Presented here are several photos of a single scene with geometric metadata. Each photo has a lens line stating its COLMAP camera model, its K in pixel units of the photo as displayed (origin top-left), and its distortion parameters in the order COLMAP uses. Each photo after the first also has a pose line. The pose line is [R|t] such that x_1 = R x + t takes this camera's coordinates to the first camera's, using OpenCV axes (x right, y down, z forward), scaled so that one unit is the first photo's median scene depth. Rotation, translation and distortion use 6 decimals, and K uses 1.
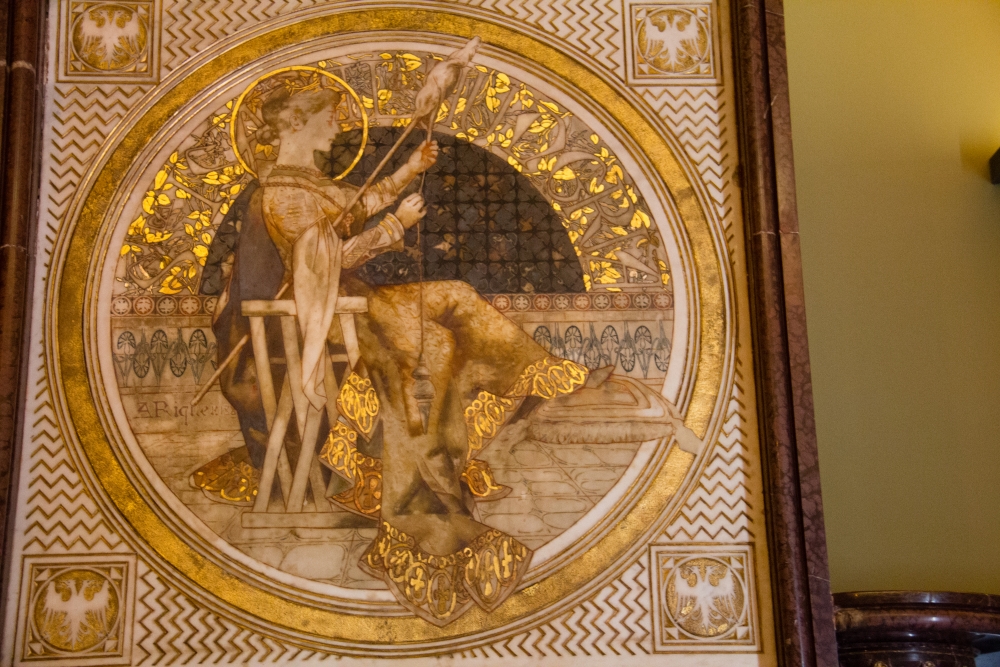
lens RADIAL K [[1588.9, 0, 487.5], [0, 1588.9, 334.2], [0, 0, 1]] dist [0.237285, 0.000000]
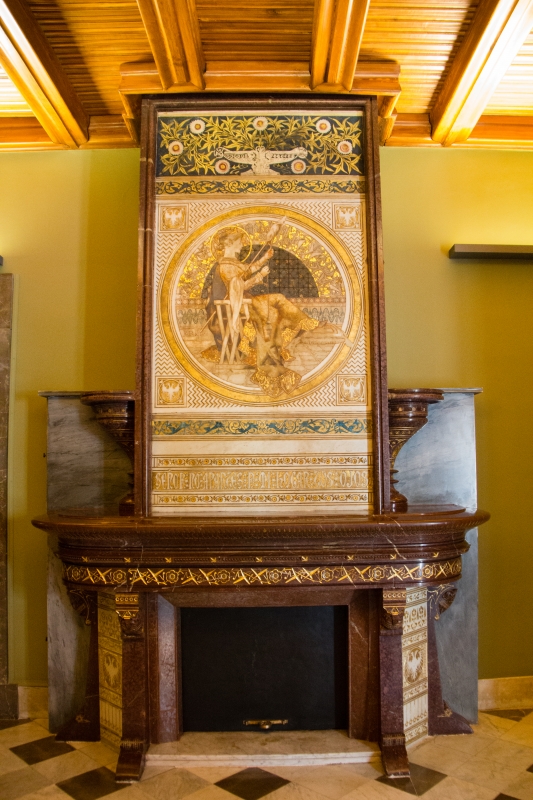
lens RADIAL K [[667.2, 0, 268.7], [0, 667.2, 400.5], [0, 0, 1]] dist [-0.017085, -0.004597]
pose [[0.999450, 0.007936, -0.032210, 0.004855], [-0.001184, 0.978879, 0.204438, -0.099860], [0.033152, -0.204288, 0.978349, -0.381722]]
